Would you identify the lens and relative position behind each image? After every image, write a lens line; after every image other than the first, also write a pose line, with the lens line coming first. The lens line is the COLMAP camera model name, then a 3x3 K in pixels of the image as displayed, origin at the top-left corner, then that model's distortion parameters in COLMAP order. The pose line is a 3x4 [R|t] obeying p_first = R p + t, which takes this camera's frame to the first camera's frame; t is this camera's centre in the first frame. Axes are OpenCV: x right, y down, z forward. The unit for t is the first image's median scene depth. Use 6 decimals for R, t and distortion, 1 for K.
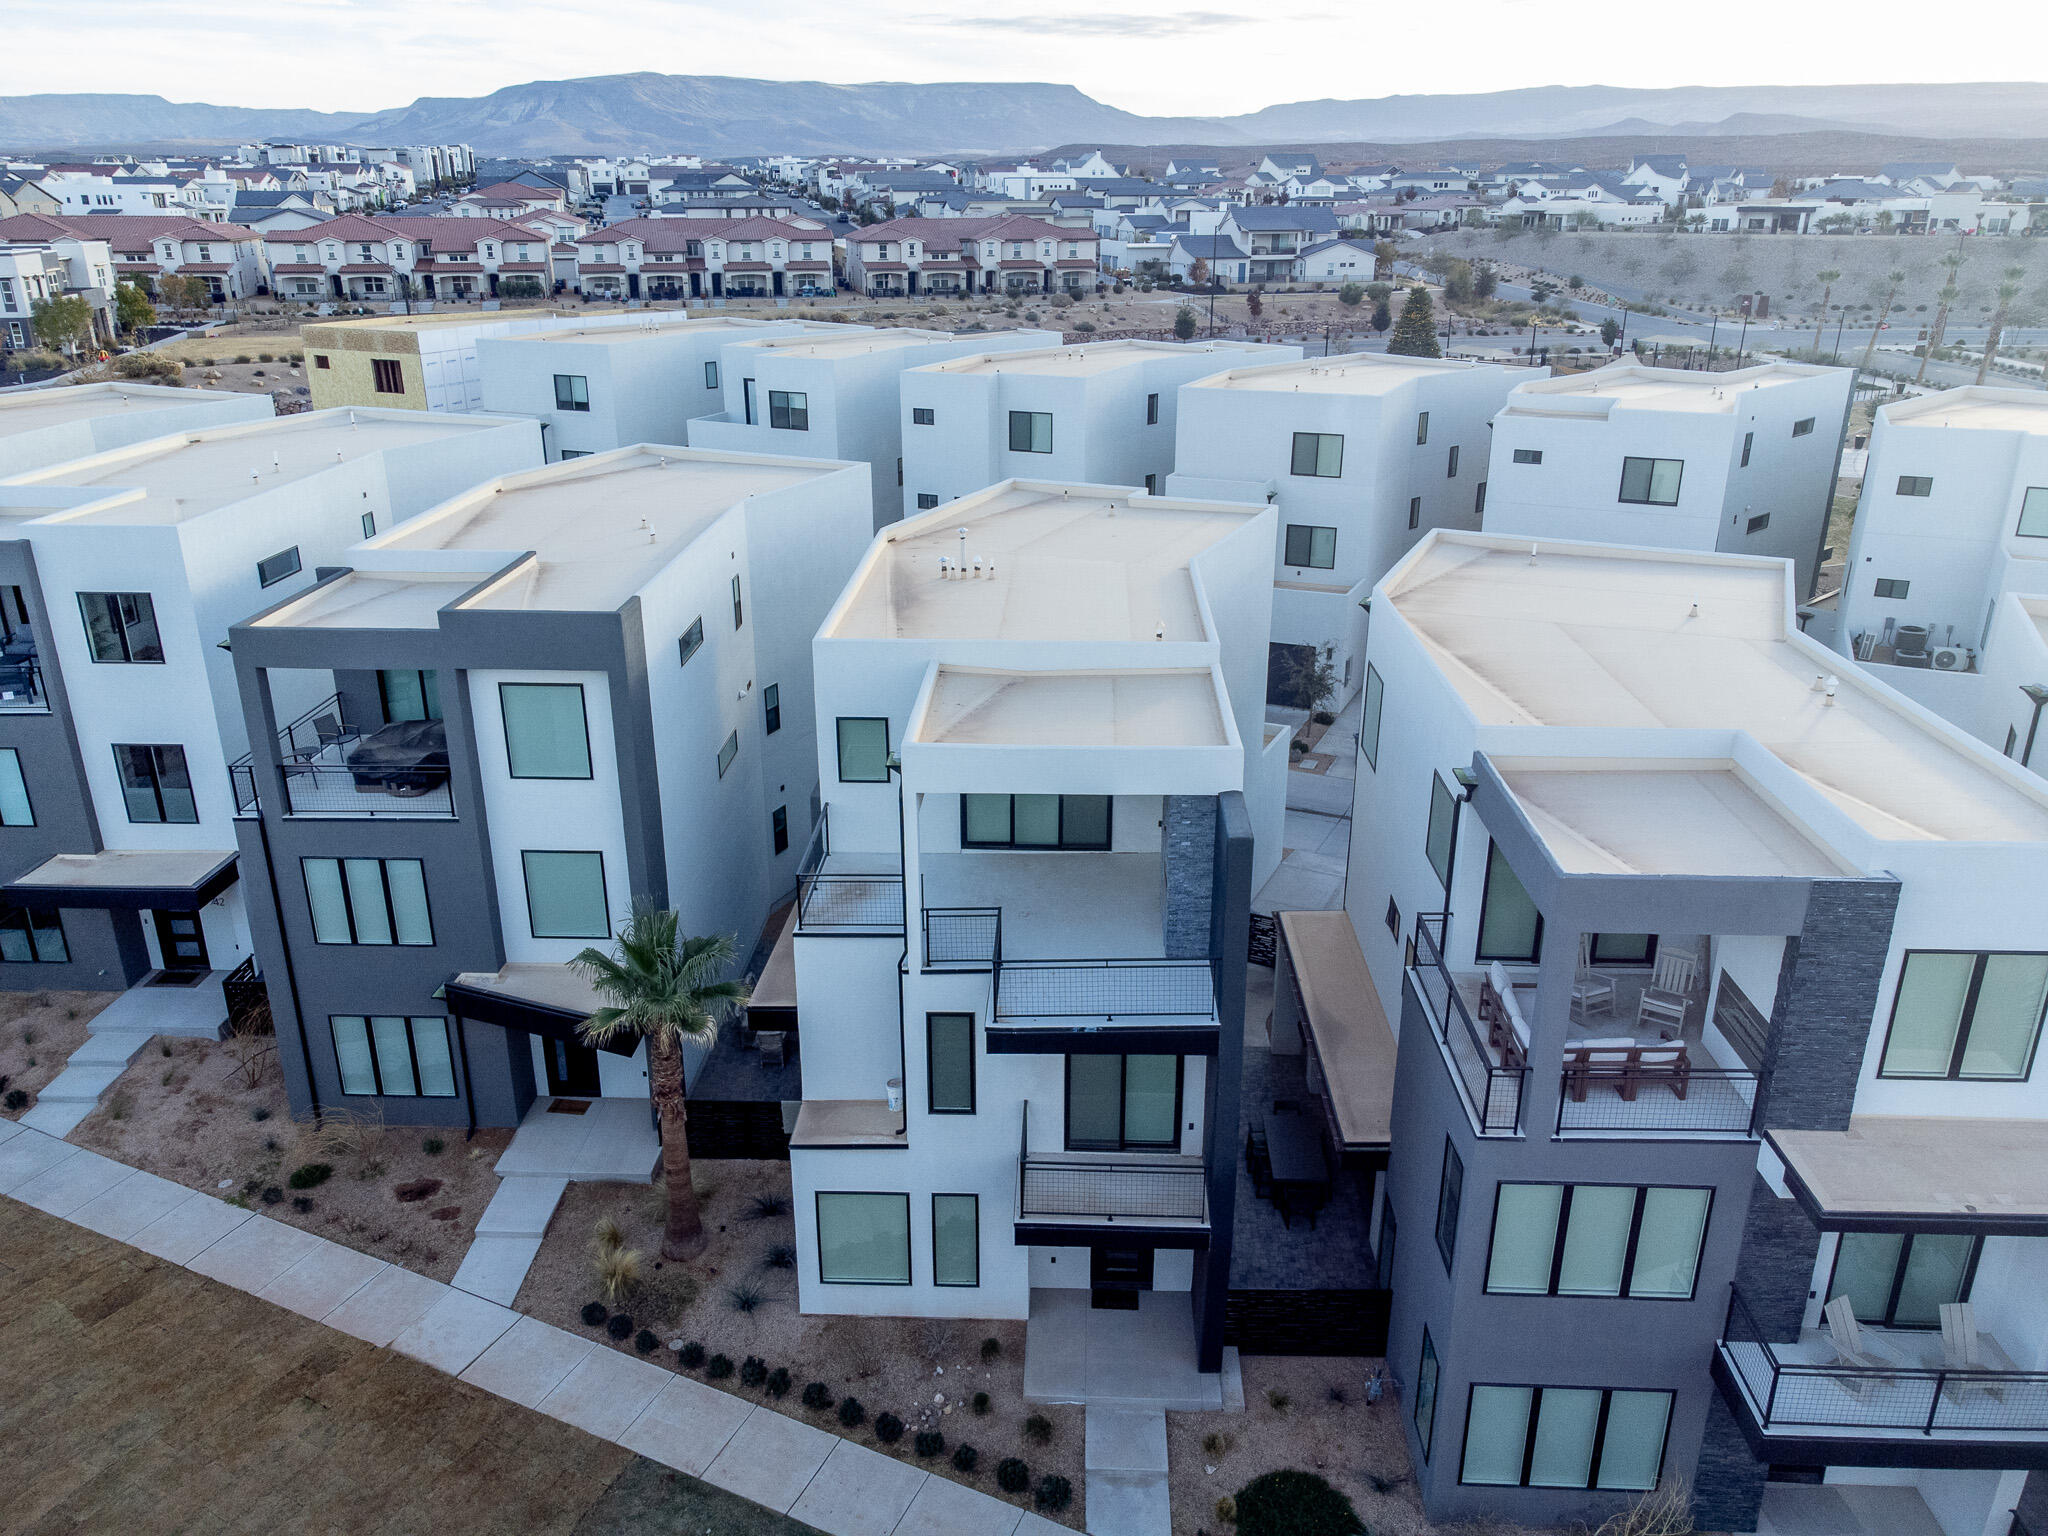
lens RADIAL K [[1531.1, 0, 1020.2], [0, 1531.1, 768.9], [0, 0, 1]] dist [-0.011681, 0.045090]
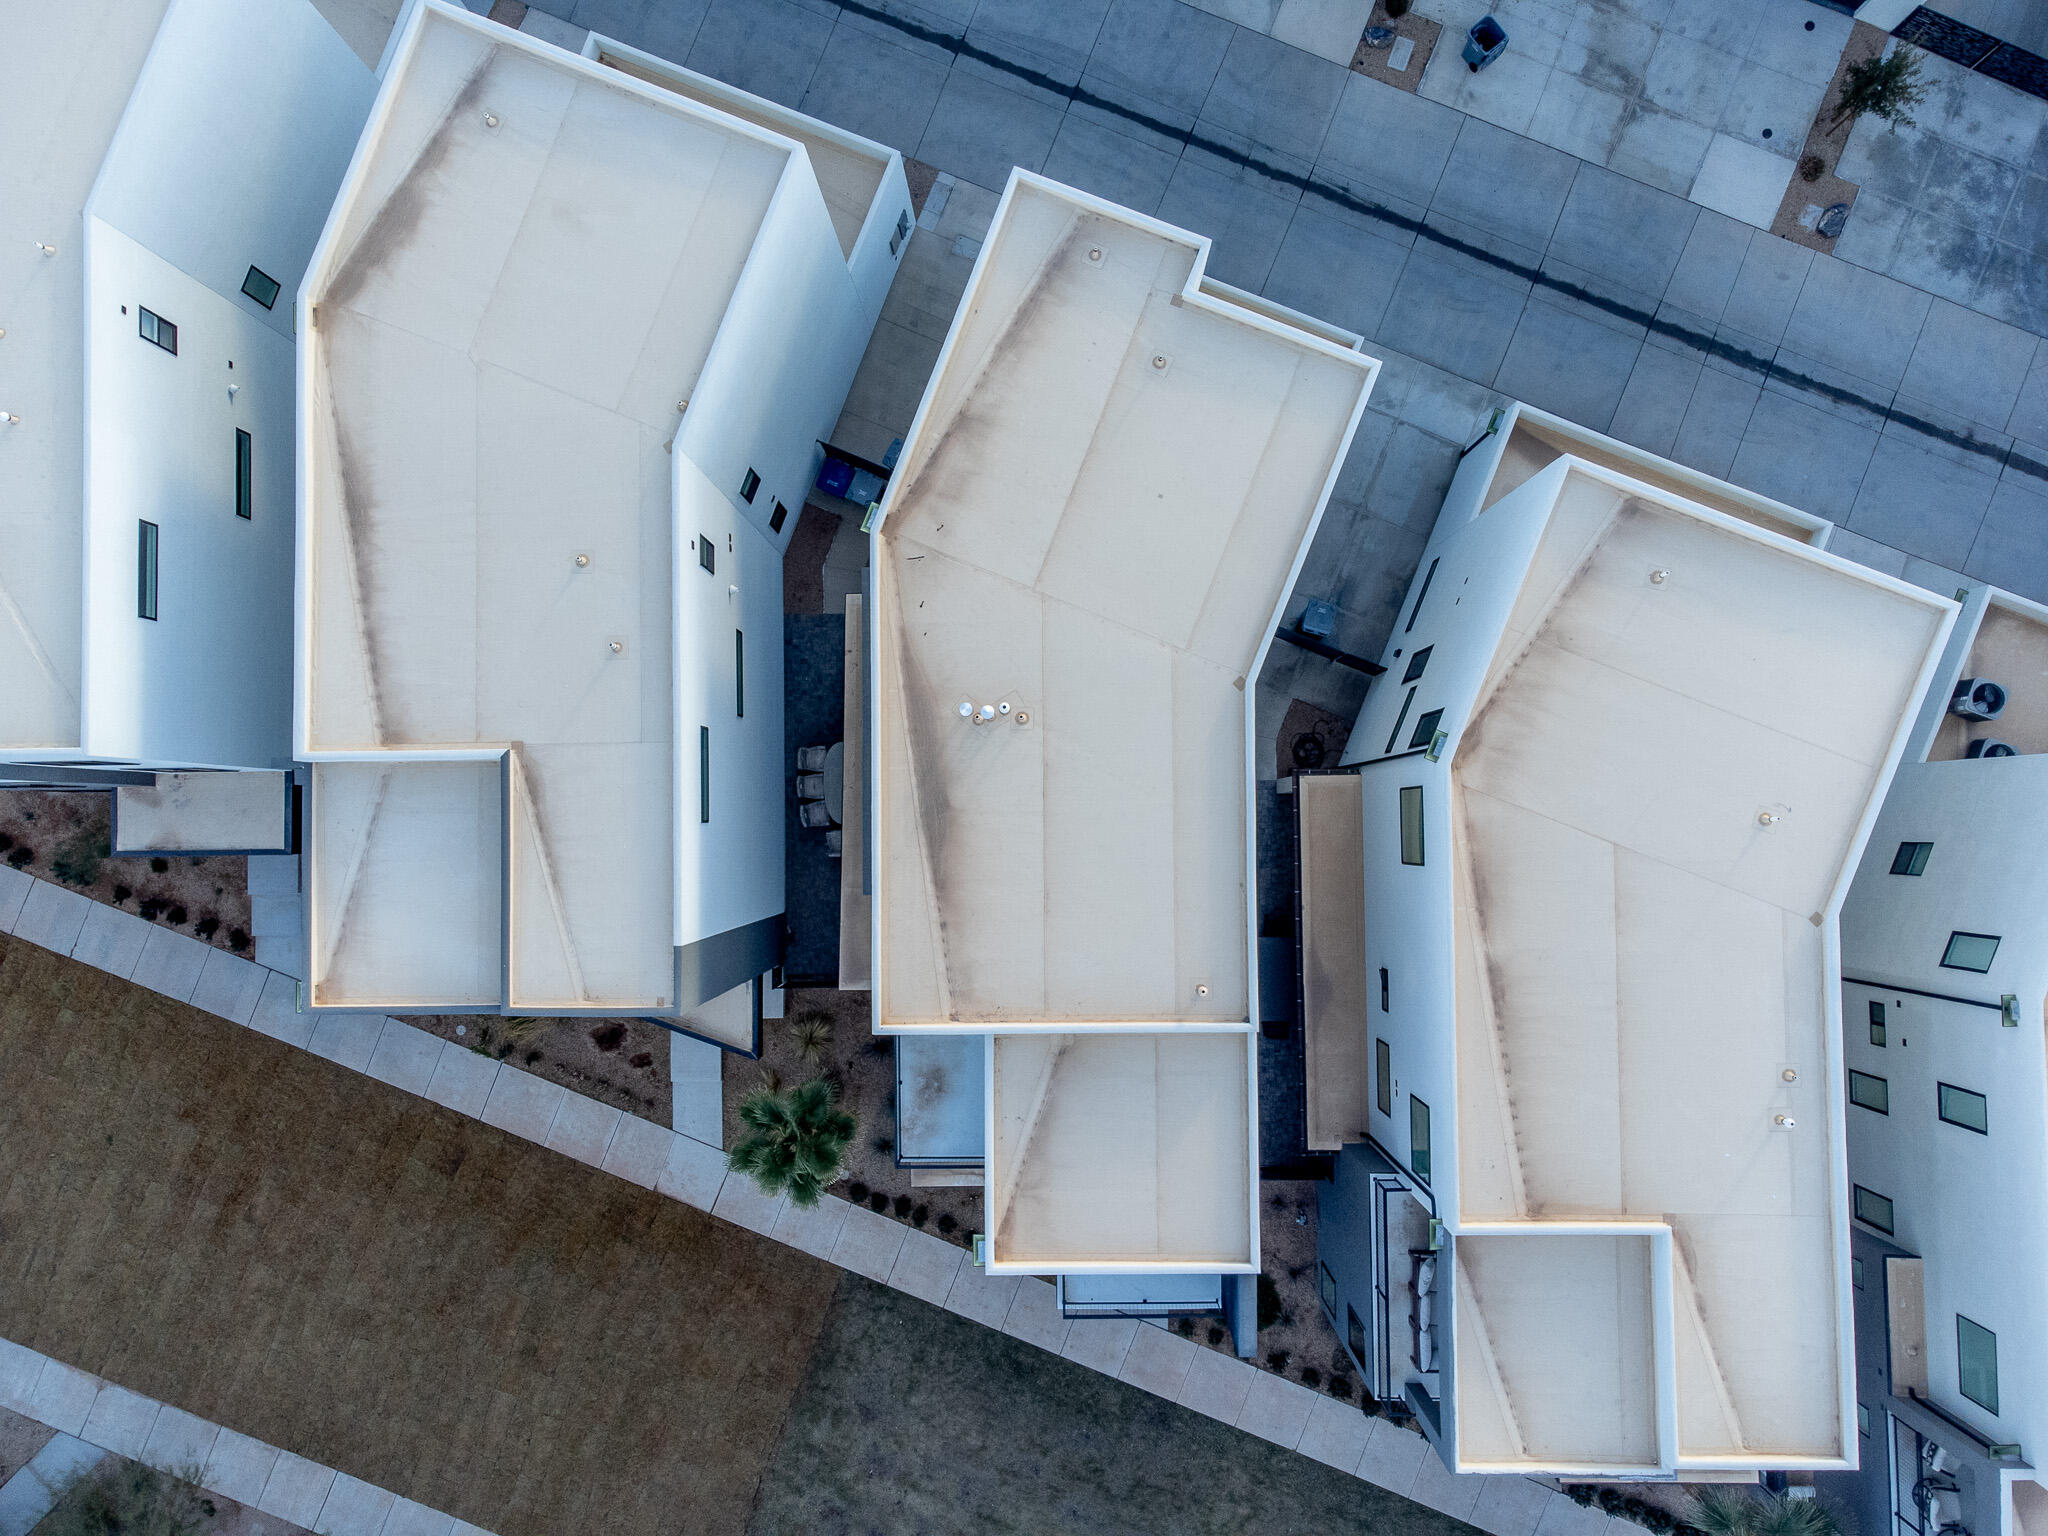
lens RADIAL K [[1531.1, 0, 1020.2], [0, 1531.1, 768.9], [0, 0, 1]] dist [-0.011681, 0.045090]
pose [[0.998637, -0.049697, -0.015931, -0.007385], [0.034058, 0.389313, 0.920476, -1.015152], [-0.039543, -0.919764, 0.390475, 0.679578]]
